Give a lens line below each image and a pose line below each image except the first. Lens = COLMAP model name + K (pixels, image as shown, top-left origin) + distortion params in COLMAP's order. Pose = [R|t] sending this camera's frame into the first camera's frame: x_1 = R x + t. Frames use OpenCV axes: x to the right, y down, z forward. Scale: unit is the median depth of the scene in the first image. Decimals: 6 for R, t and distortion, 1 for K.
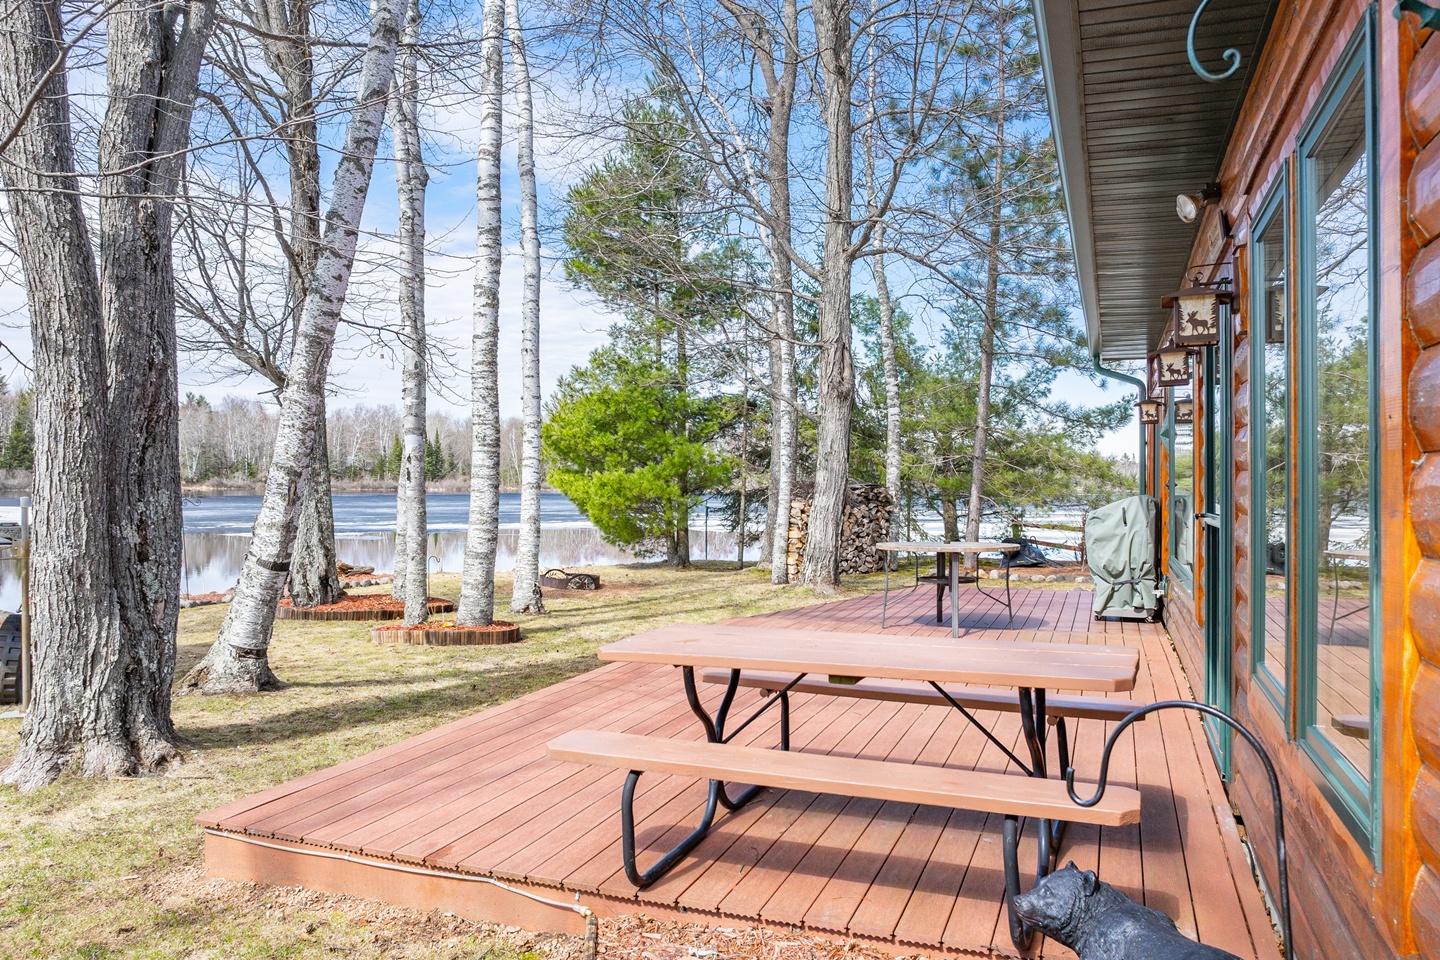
lens RADIAL K [[1025.1, 0, 758.4], [0, 1025.1, 480.1], [0, 0, 1]] dist [-0.034701, 0.021946]
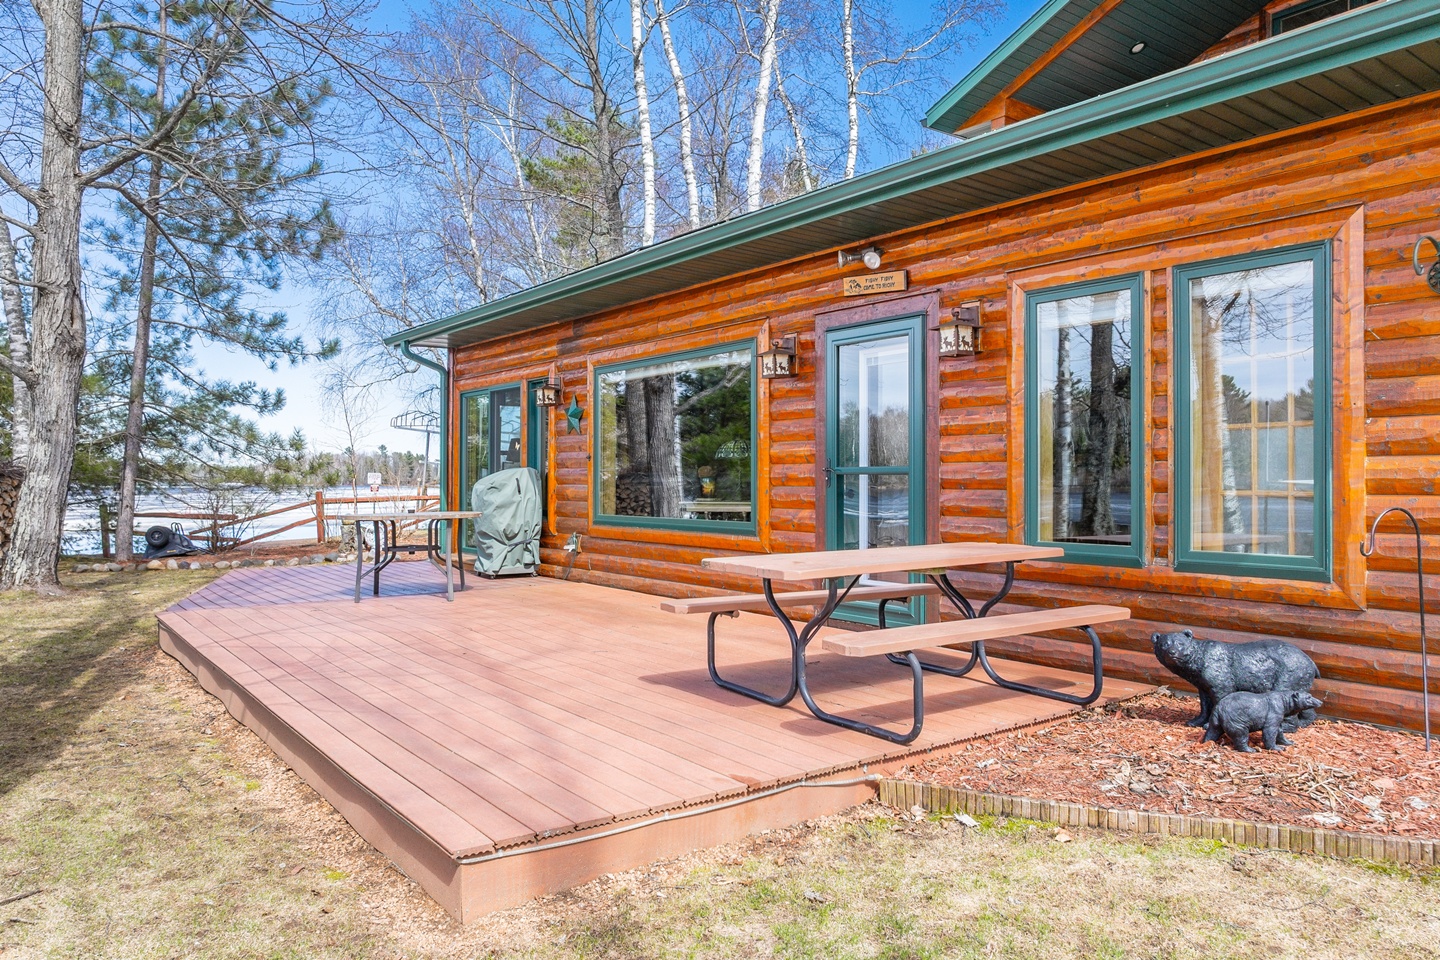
lens RADIAL K [[1025.1, 0, 715.8], [0, 1025.1, 490.0], [0, 0, 1]] dist [-0.034701, 0.021946]
pose [[0.535133, -0.010393, 0.844704, -0.323201], [-0.001268, 0.999913, 0.013107, 0.016013], [-0.844767, -0.008085, 0.535073, 0.126881]]
